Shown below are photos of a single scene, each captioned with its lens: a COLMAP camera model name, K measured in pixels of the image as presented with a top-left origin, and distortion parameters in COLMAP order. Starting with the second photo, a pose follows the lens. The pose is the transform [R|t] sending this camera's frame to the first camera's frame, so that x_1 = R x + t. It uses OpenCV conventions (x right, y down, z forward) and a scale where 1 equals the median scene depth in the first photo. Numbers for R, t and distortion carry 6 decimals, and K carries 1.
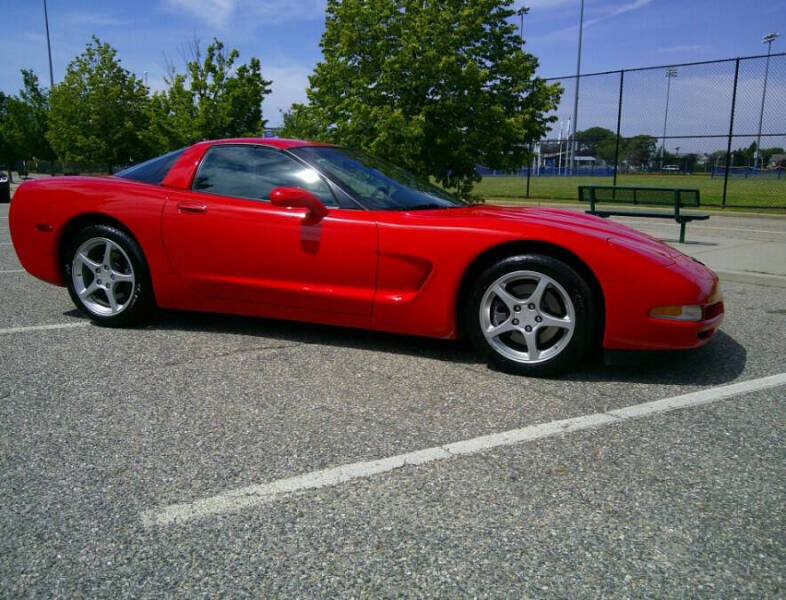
lens RADIAL K [[659.1, 0, 393.0], [0, 659.1, 300.0], [0, 0, 1]] dist [0.014434, -0.057537]
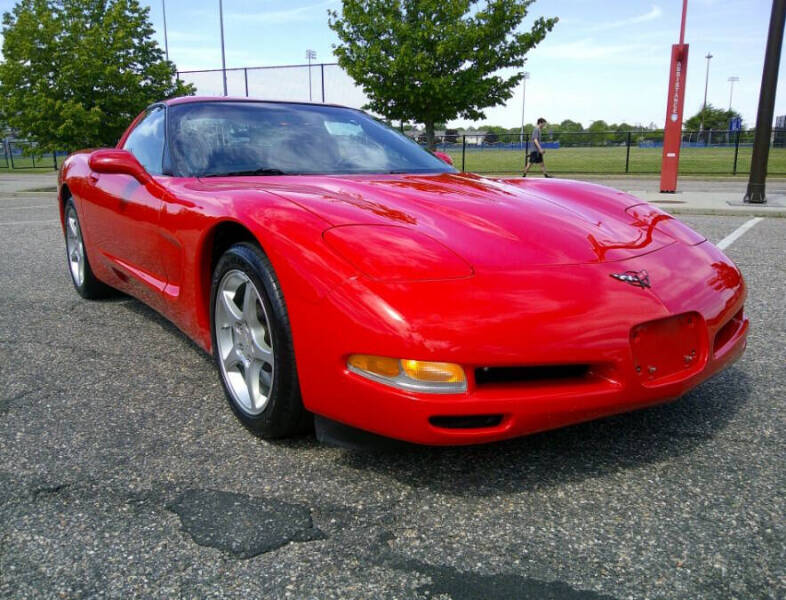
lens RADIAL K [[659.1, 0, 393.0], [0, 659.1, 300.0], [0, 0, 1]] dist [0.014434, -0.057537]
pose [[0.877430, -0.119346, 0.464621, -0.268452], [0.103761, 0.992846, 0.059079, 0.290395], [-0.468348, -0.003629, 0.883537, -1.412461]]
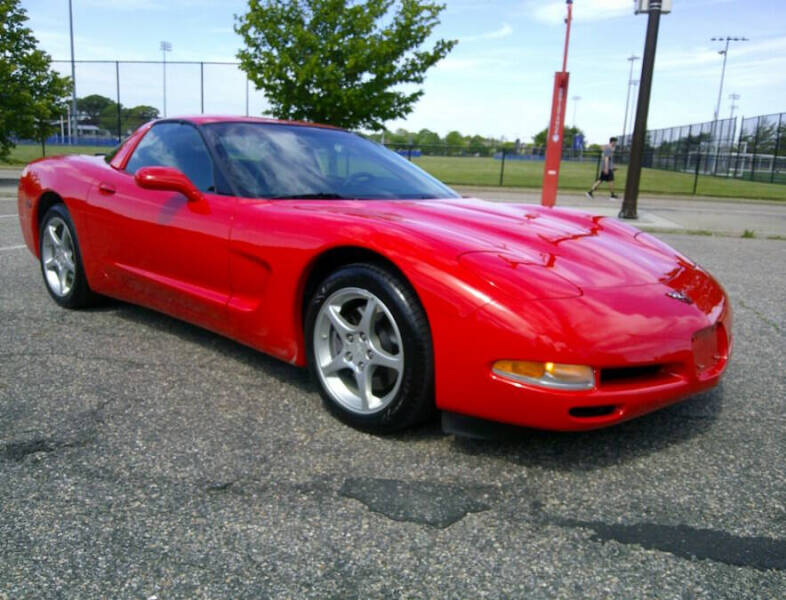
lens RADIAL K [[659.1, 0, 393.0], [0, 659.1, 300.0], [0, 0, 1]] dist [0.014434, -0.057537]
pose [[0.763483, -0.119588, 0.634659, -0.461664], [0.092777, 0.992823, 0.075468, 0.257719], [-0.639129, 0.001264, 0.769098, -1.378927]]
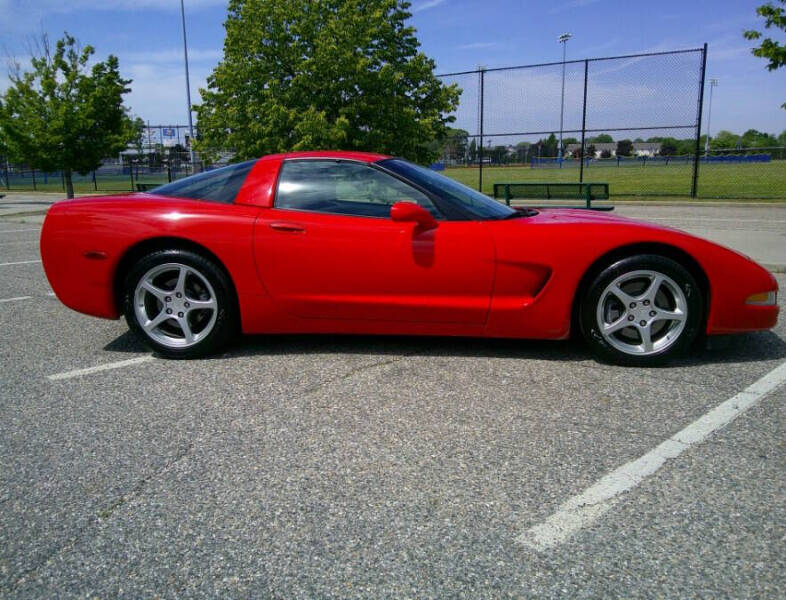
lens RADIAL K [[657.3, 0, 393.0], [0, 657.3, 300.0], [0, 0, 1]] dist [0.001111, -0.023416]
pose [[0.967401, -0.076070, 0.241553, -0.373521], [0.074390, 0.997100, 0.016081, -0.035711], [-0.242076, 0.002412, 0.970254, 0.030998]]
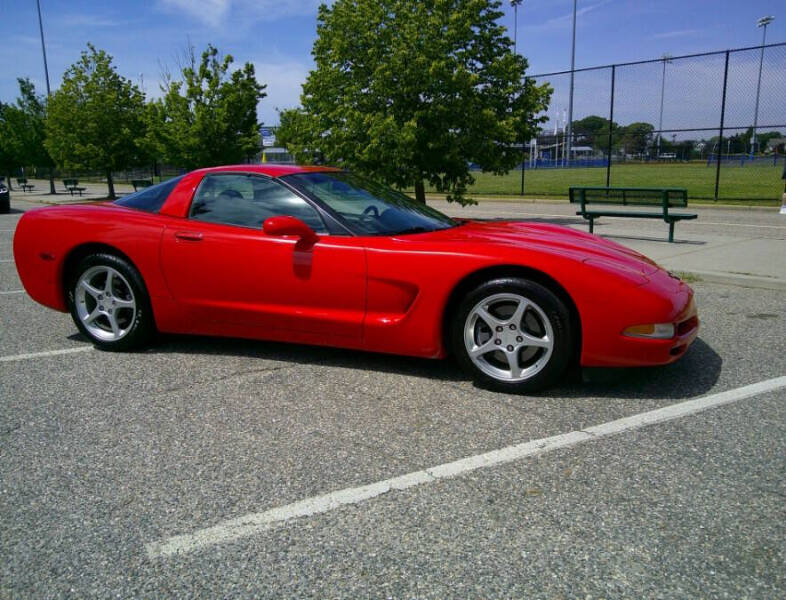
lens RADIAL K [[657.3, 0, 393.0], [0, 657.3, 300.0], [0, 0, 1]] dist [0.001111, -0.023416]
pose [[0.999667, -0.025729, -0.002177, 0.018374], [0.025748, 0.999624, 0.009413, -0.039269], [0.001934, -0.009466, 0.999953, -0.038968]]
